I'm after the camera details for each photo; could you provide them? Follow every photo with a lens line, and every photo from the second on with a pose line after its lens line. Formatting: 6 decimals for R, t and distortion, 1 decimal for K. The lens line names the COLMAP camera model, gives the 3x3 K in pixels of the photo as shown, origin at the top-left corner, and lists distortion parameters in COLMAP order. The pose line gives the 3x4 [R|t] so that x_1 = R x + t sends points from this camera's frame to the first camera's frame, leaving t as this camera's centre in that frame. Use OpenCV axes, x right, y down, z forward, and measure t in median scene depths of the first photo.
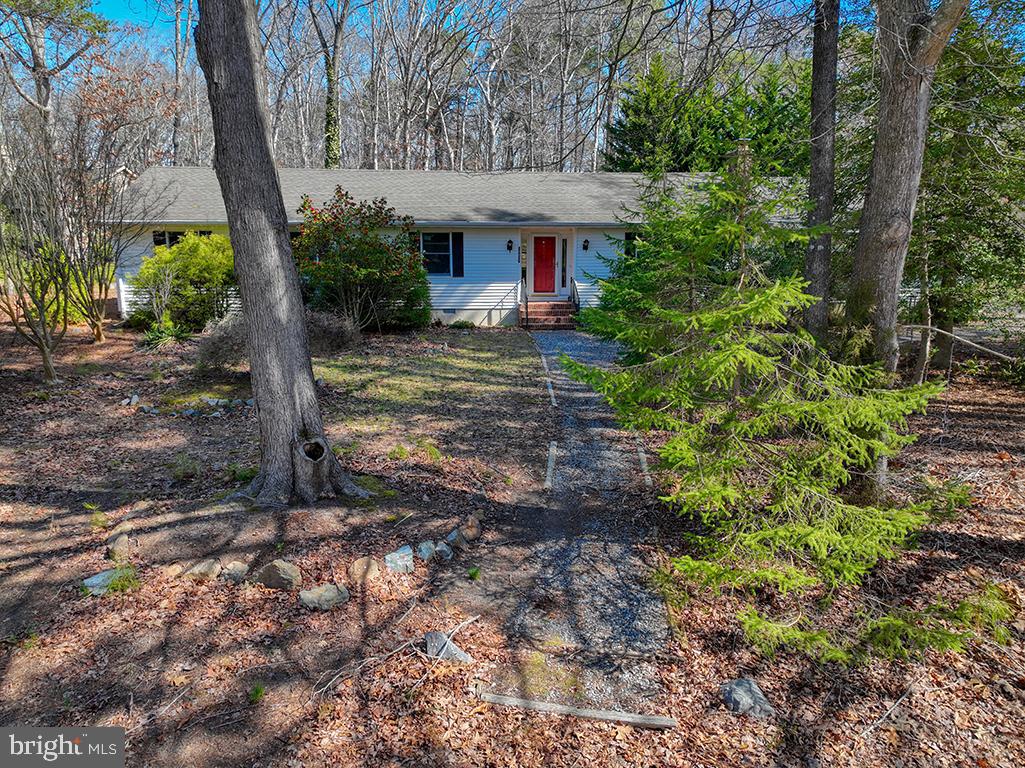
lens RADIAL K [[717.8, 0, 512.5], [0, 717.8, 384.0], [0, 0, 1]] dist [0.002082, 0.003877]
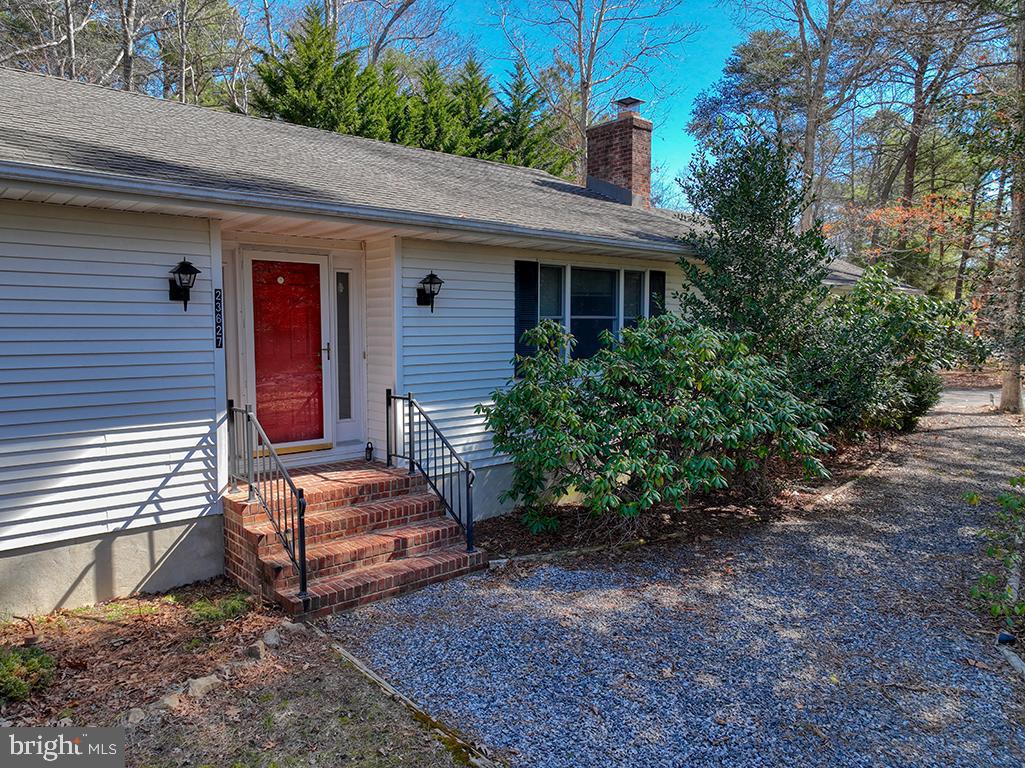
lens RADIAL K [[717.8, 0, 512.5], [0, 717.8, 384.0], [0, 0, 1]] dist [0.002082, 0.003877]
pose [[0.809865, -0.046366, 0.584781, -0.060127], [0.106020, 0.992024, -0.068173, -0.126338], [-0.576956, 0.117209, 0.808321, 0.725202]]
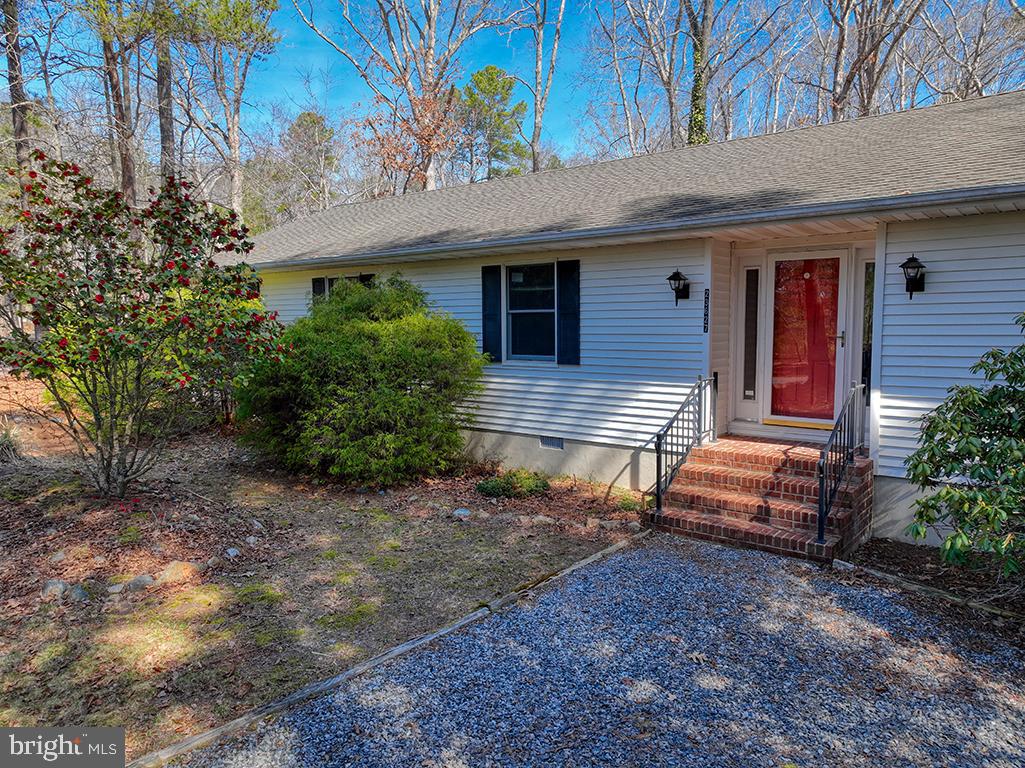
lens RADIAL K [[717.8, 0, 512.5], [0, 717.8, 384.0], [0, 0, 1]] dist [0.002082, 0.003877]
pose [[0.700994, 0.056931, -0.710891, 0.202204], [-0.125270, 0.991140, -0.044152, -0.115390], [0.702079, 0.120004, 0.701915, 0.682852]]
